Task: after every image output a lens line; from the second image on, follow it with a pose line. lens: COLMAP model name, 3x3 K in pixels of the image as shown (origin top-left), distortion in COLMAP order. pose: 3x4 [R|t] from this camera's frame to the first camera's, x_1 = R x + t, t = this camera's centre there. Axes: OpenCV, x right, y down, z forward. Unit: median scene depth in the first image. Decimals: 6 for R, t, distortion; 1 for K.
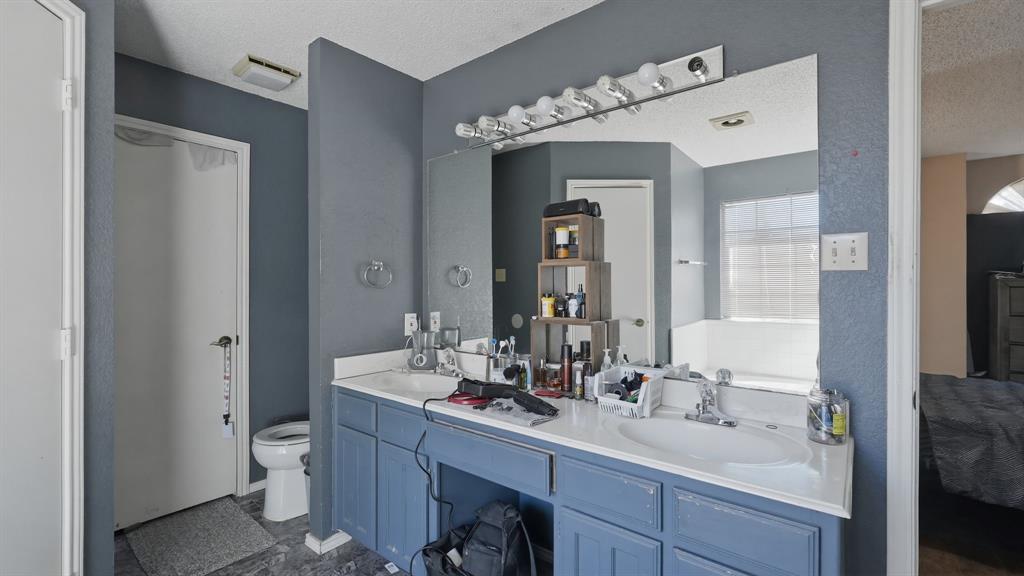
lens RADIAL K [[447.3, 0, 512.0], [0, 447.3, 288.0], [0, 0, 1]] dist [-0.000943, -0.000030]
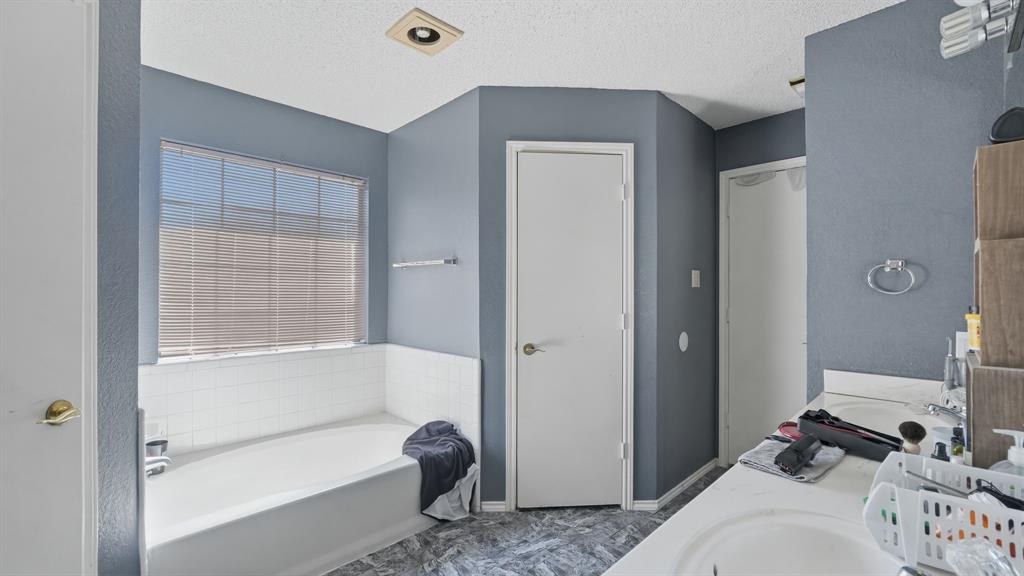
lens RADIAL K [[447.3, 0, 512.0], [0, 447.3, 288.0], [0, 0, 1]] dist [-0.000943, -0.000030]
pose [[-0.118901, -0.006677, -0.992884, 0.563249], [-0.002422, 0.999976, -0.006435, -0.003297], [0.992903, 0.001639, -0.118914, 0.440319]]
